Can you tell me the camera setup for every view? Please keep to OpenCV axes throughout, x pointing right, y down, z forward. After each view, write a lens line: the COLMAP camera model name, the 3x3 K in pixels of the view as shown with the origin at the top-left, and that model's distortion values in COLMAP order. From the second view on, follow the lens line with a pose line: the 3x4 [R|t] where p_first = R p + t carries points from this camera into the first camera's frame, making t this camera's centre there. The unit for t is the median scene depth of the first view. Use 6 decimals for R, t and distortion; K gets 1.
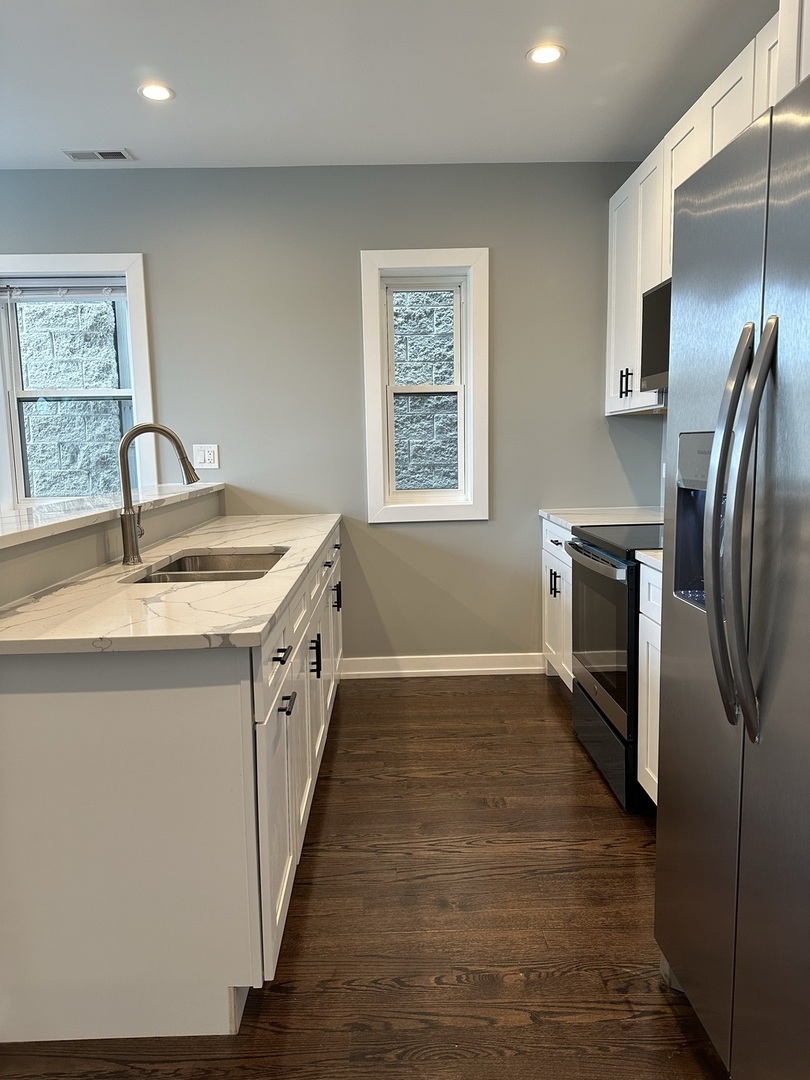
lens RADIAL K [[749.9, 0, 404.7], [0, 749.9, 541.8], [0, 0, 1]] dist [0.004357, -0.013344]
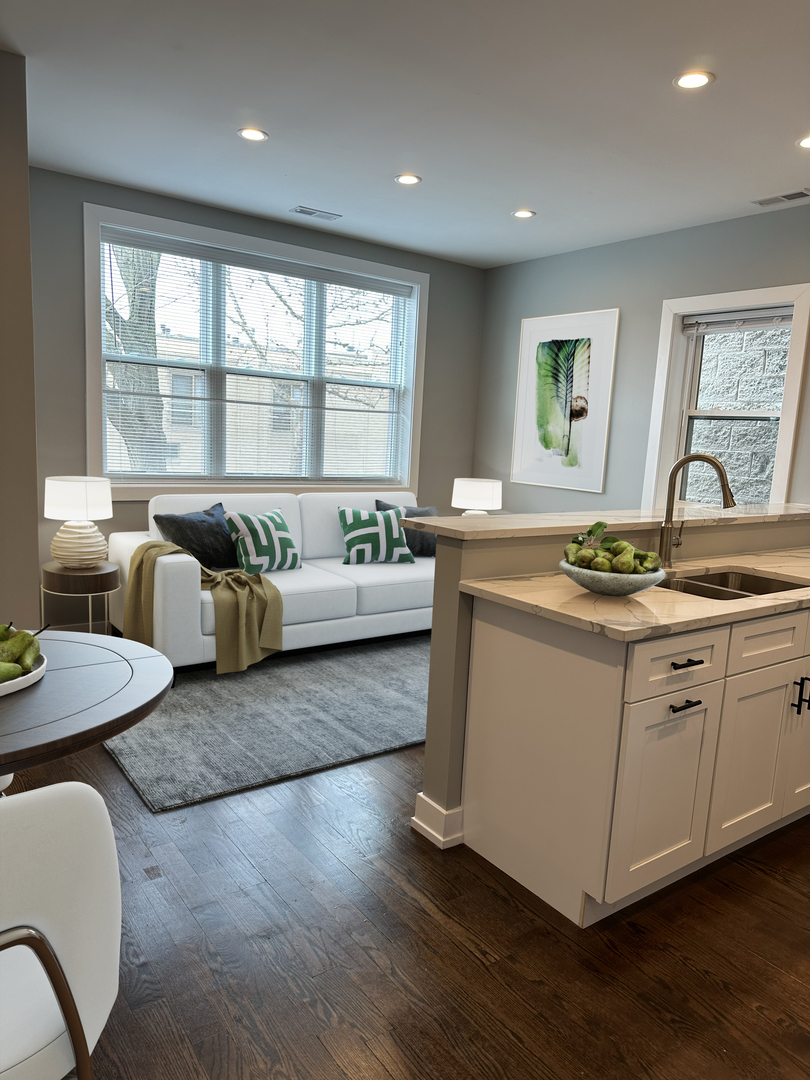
lens RADIAL K [[749.2, 0, 407.3], [0, 749.2, 541.7], [0, 0, 1]] dist [-0.004130, -0.008077]
pose [[0.565053, 0.169935, -0.807365, 0.243650], [-0.166299, 0.981933, 0.090290, -0.033810], [0.808121, 0.083246, 0.583104, -0.030579]]
